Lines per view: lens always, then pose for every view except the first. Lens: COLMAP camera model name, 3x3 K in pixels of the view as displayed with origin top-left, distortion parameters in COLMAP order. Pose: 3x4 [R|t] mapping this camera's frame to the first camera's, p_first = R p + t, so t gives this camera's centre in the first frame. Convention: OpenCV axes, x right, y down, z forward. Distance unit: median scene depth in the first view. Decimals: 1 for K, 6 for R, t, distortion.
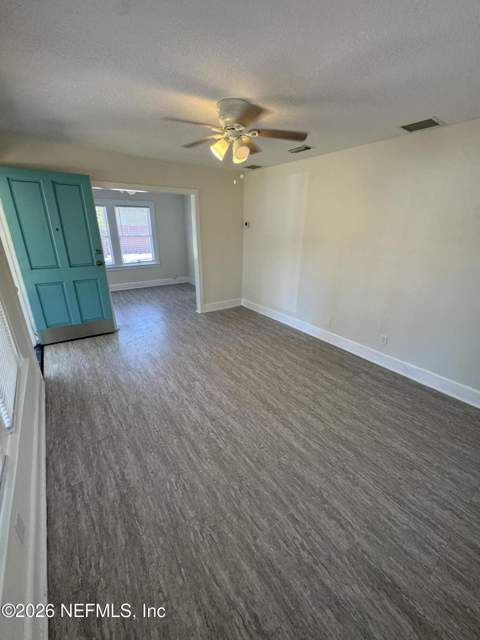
lens RADIAL K [[254.5, 0, 232.8], [0, 254.5, 313.9], [0, 0, 1]] dist [-0.002780, 0.000738]
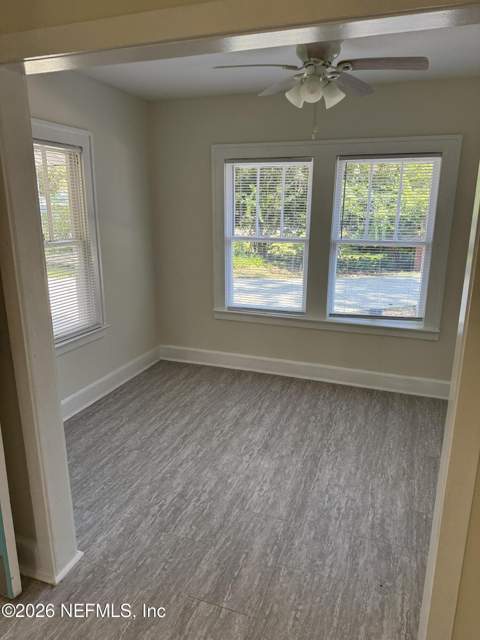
lens RADIAL K [[442.4, 0, 229.4], [0, 442.4, 315.3], [0, 0, 1]] dist [0.046359, -0.050470]
pose [[0.577405, 0.198546, -0.791949, -0.004890], [-0.271208, 0.961545, 0.043329, -0.097060], [0.770097, 0.189764, 0.609048, 0.267807]]
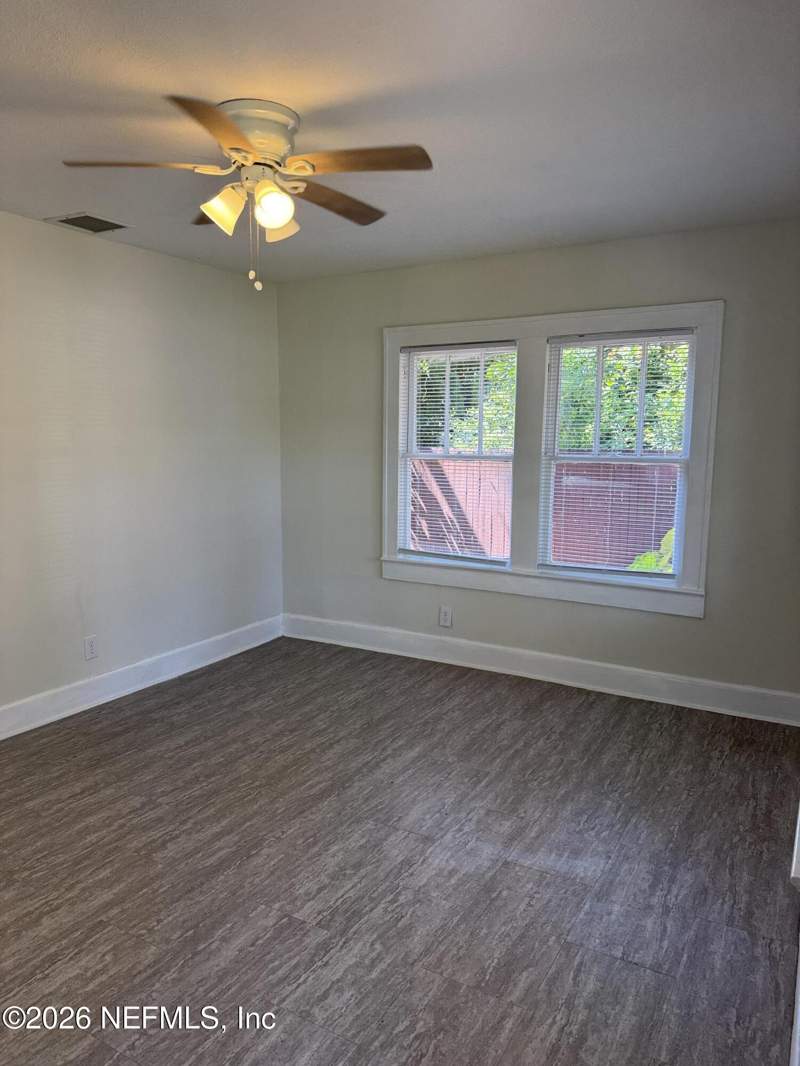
lens RADIAL K [[736.8, 0, 398.4], [0, 736.8, 535.2], [0, 0, 1]] dist [0.046359, -0.050470]
pose [[-0.416607, -0.143193, 0.897738, -0.987073], [0.293182, 0.913590, 0.281776, -0.364414], [-0.860513, 0.380590, -0.338627, 1.153343]]
